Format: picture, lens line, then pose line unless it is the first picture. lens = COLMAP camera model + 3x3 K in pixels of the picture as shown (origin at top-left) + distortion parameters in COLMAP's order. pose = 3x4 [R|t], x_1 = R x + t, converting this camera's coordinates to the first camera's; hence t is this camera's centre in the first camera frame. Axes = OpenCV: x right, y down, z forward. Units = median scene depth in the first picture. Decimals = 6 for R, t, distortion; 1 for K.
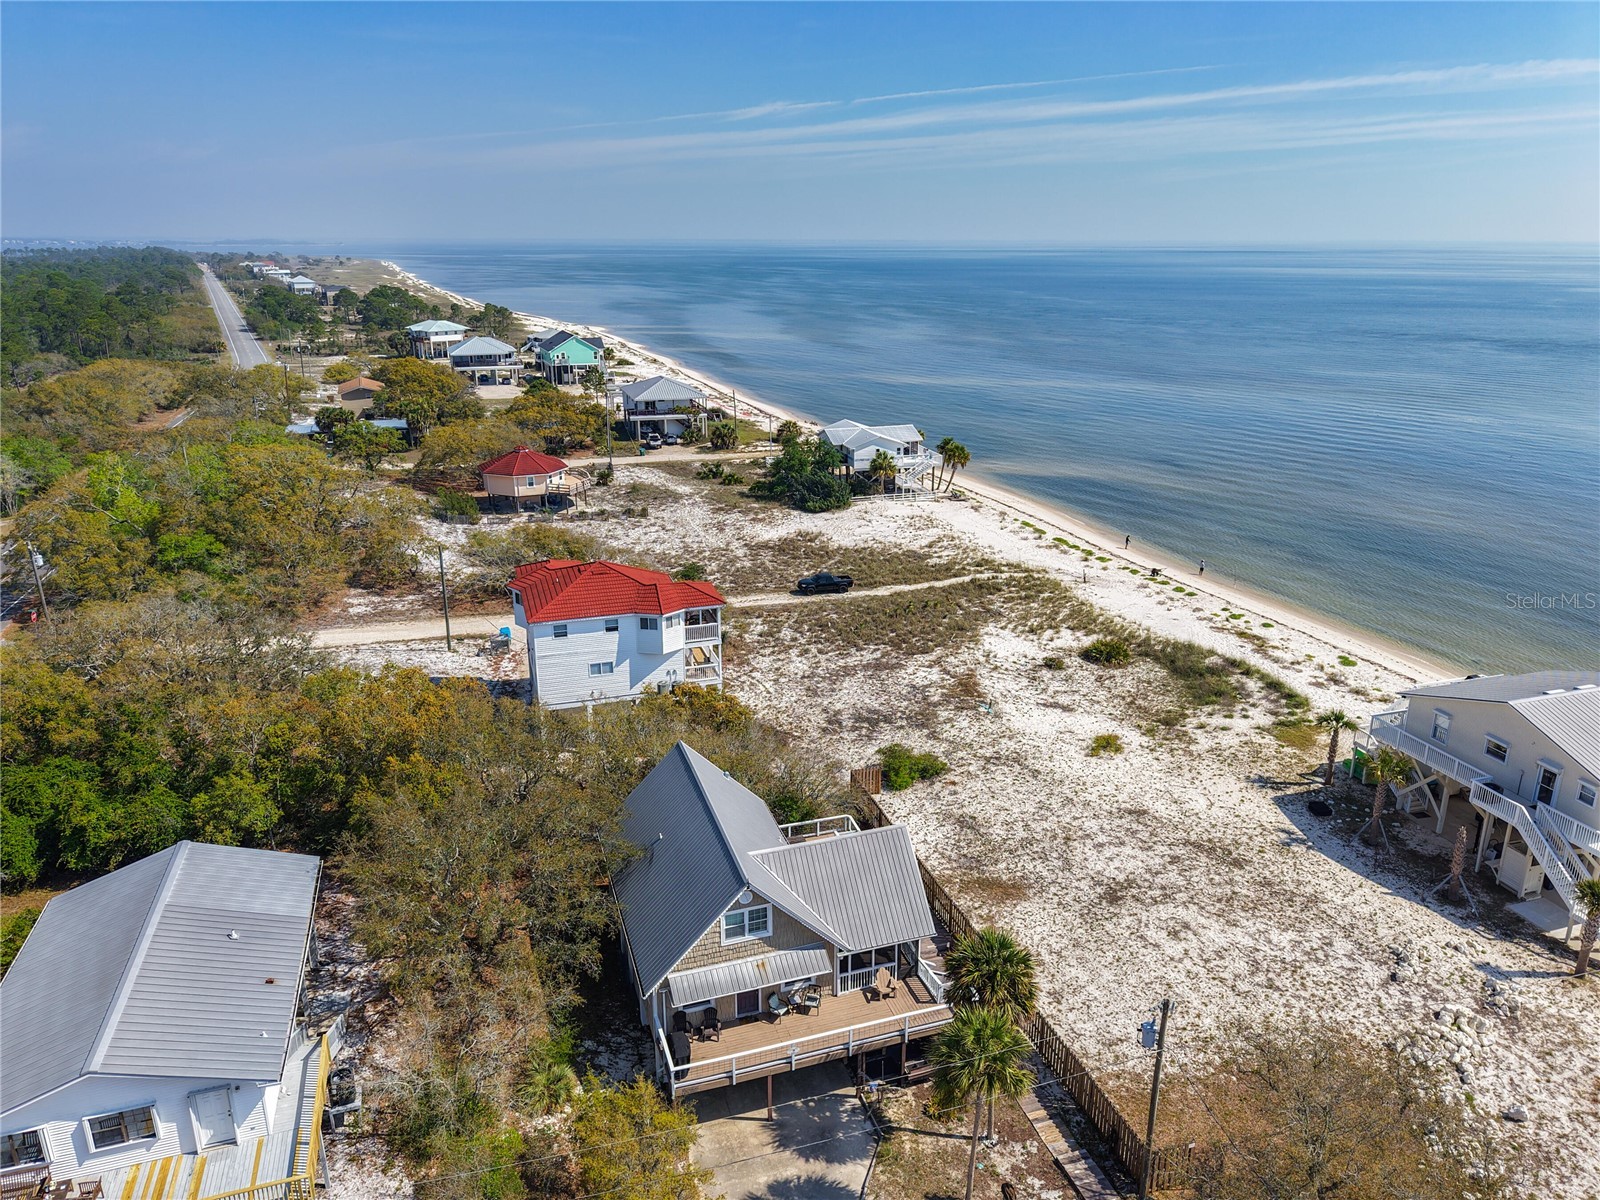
lens RADIAL K [[1089.0, 0, 817.1], [0, 1089.0, 594.5], [0, 0, 1]] dist [0.040206, -0.030560]
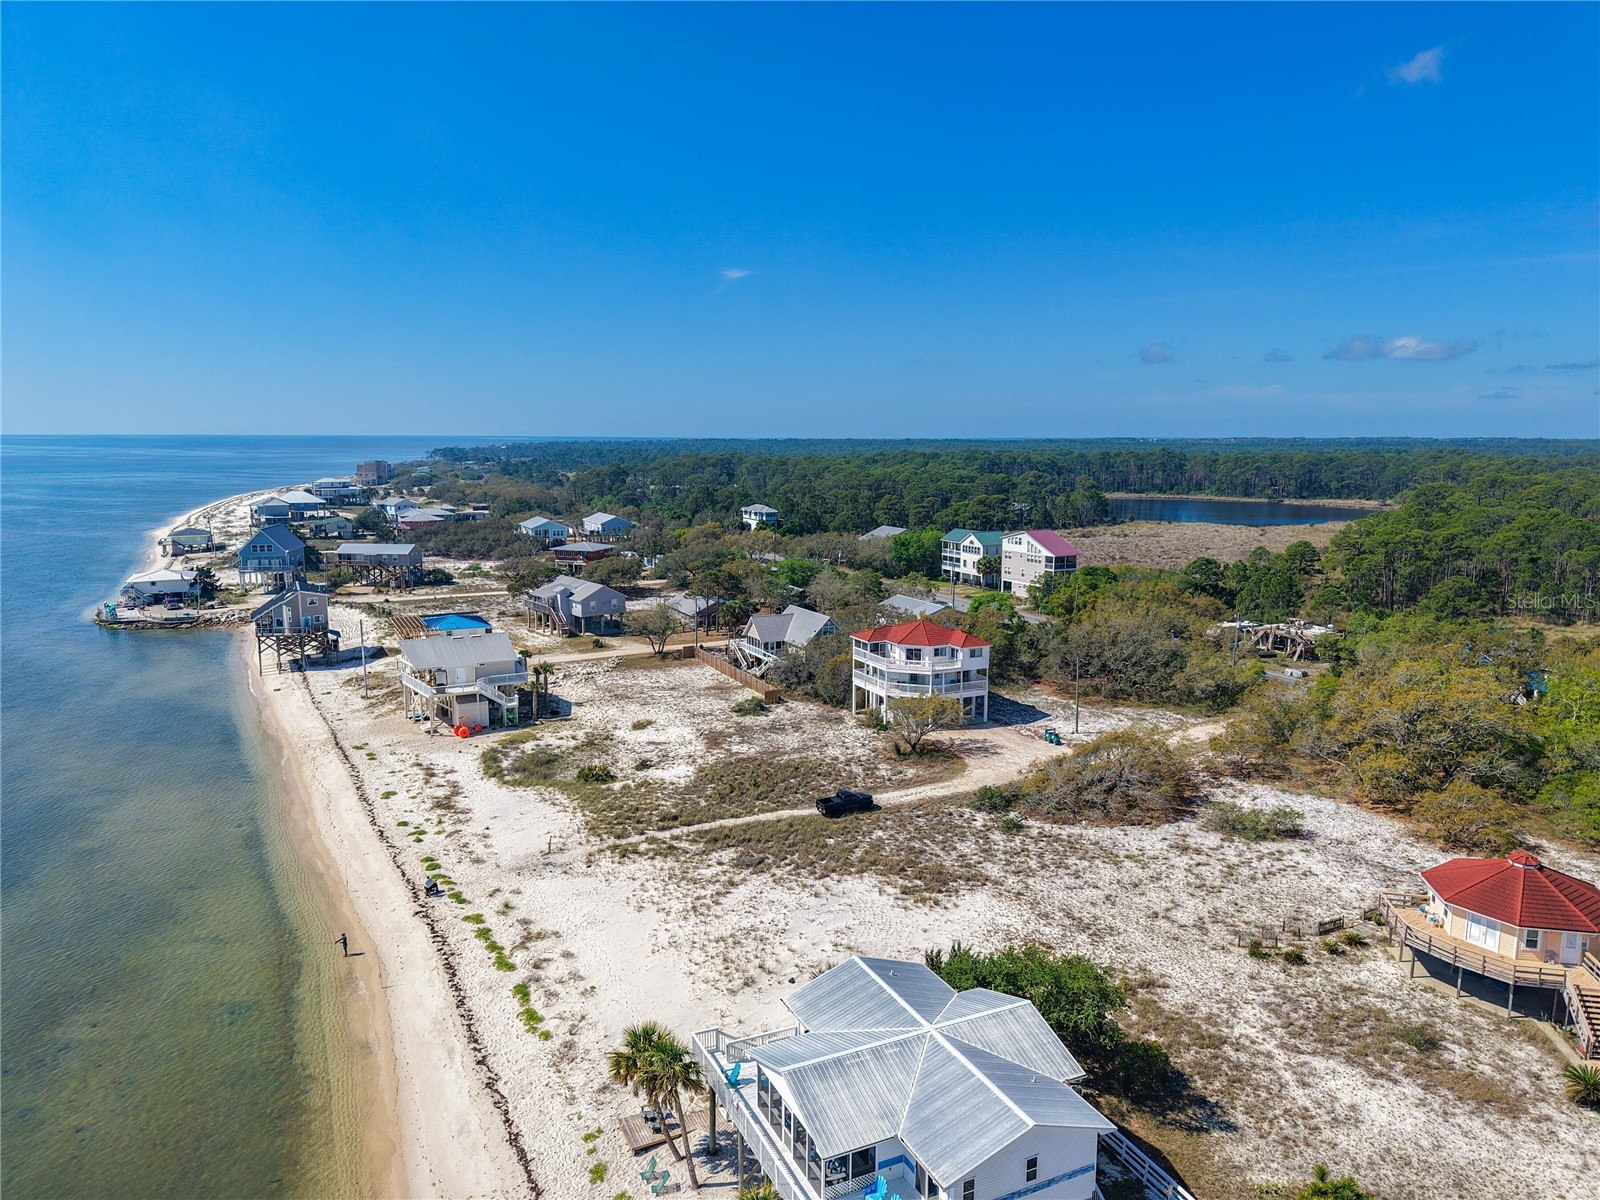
lens RADIAL K [[1089.0, 0, 790.3], [0, 1089.0, 585.8], [0, 0, 1]] dist [0.040206, -0.030560]
pose [[-0.991295, 0.017670, -0.130466, 0.225163], [-0.041541, 0.898353, 0.437306, -0.760057], [0.124932, 0.438919, -0.889799, 2.246196]]
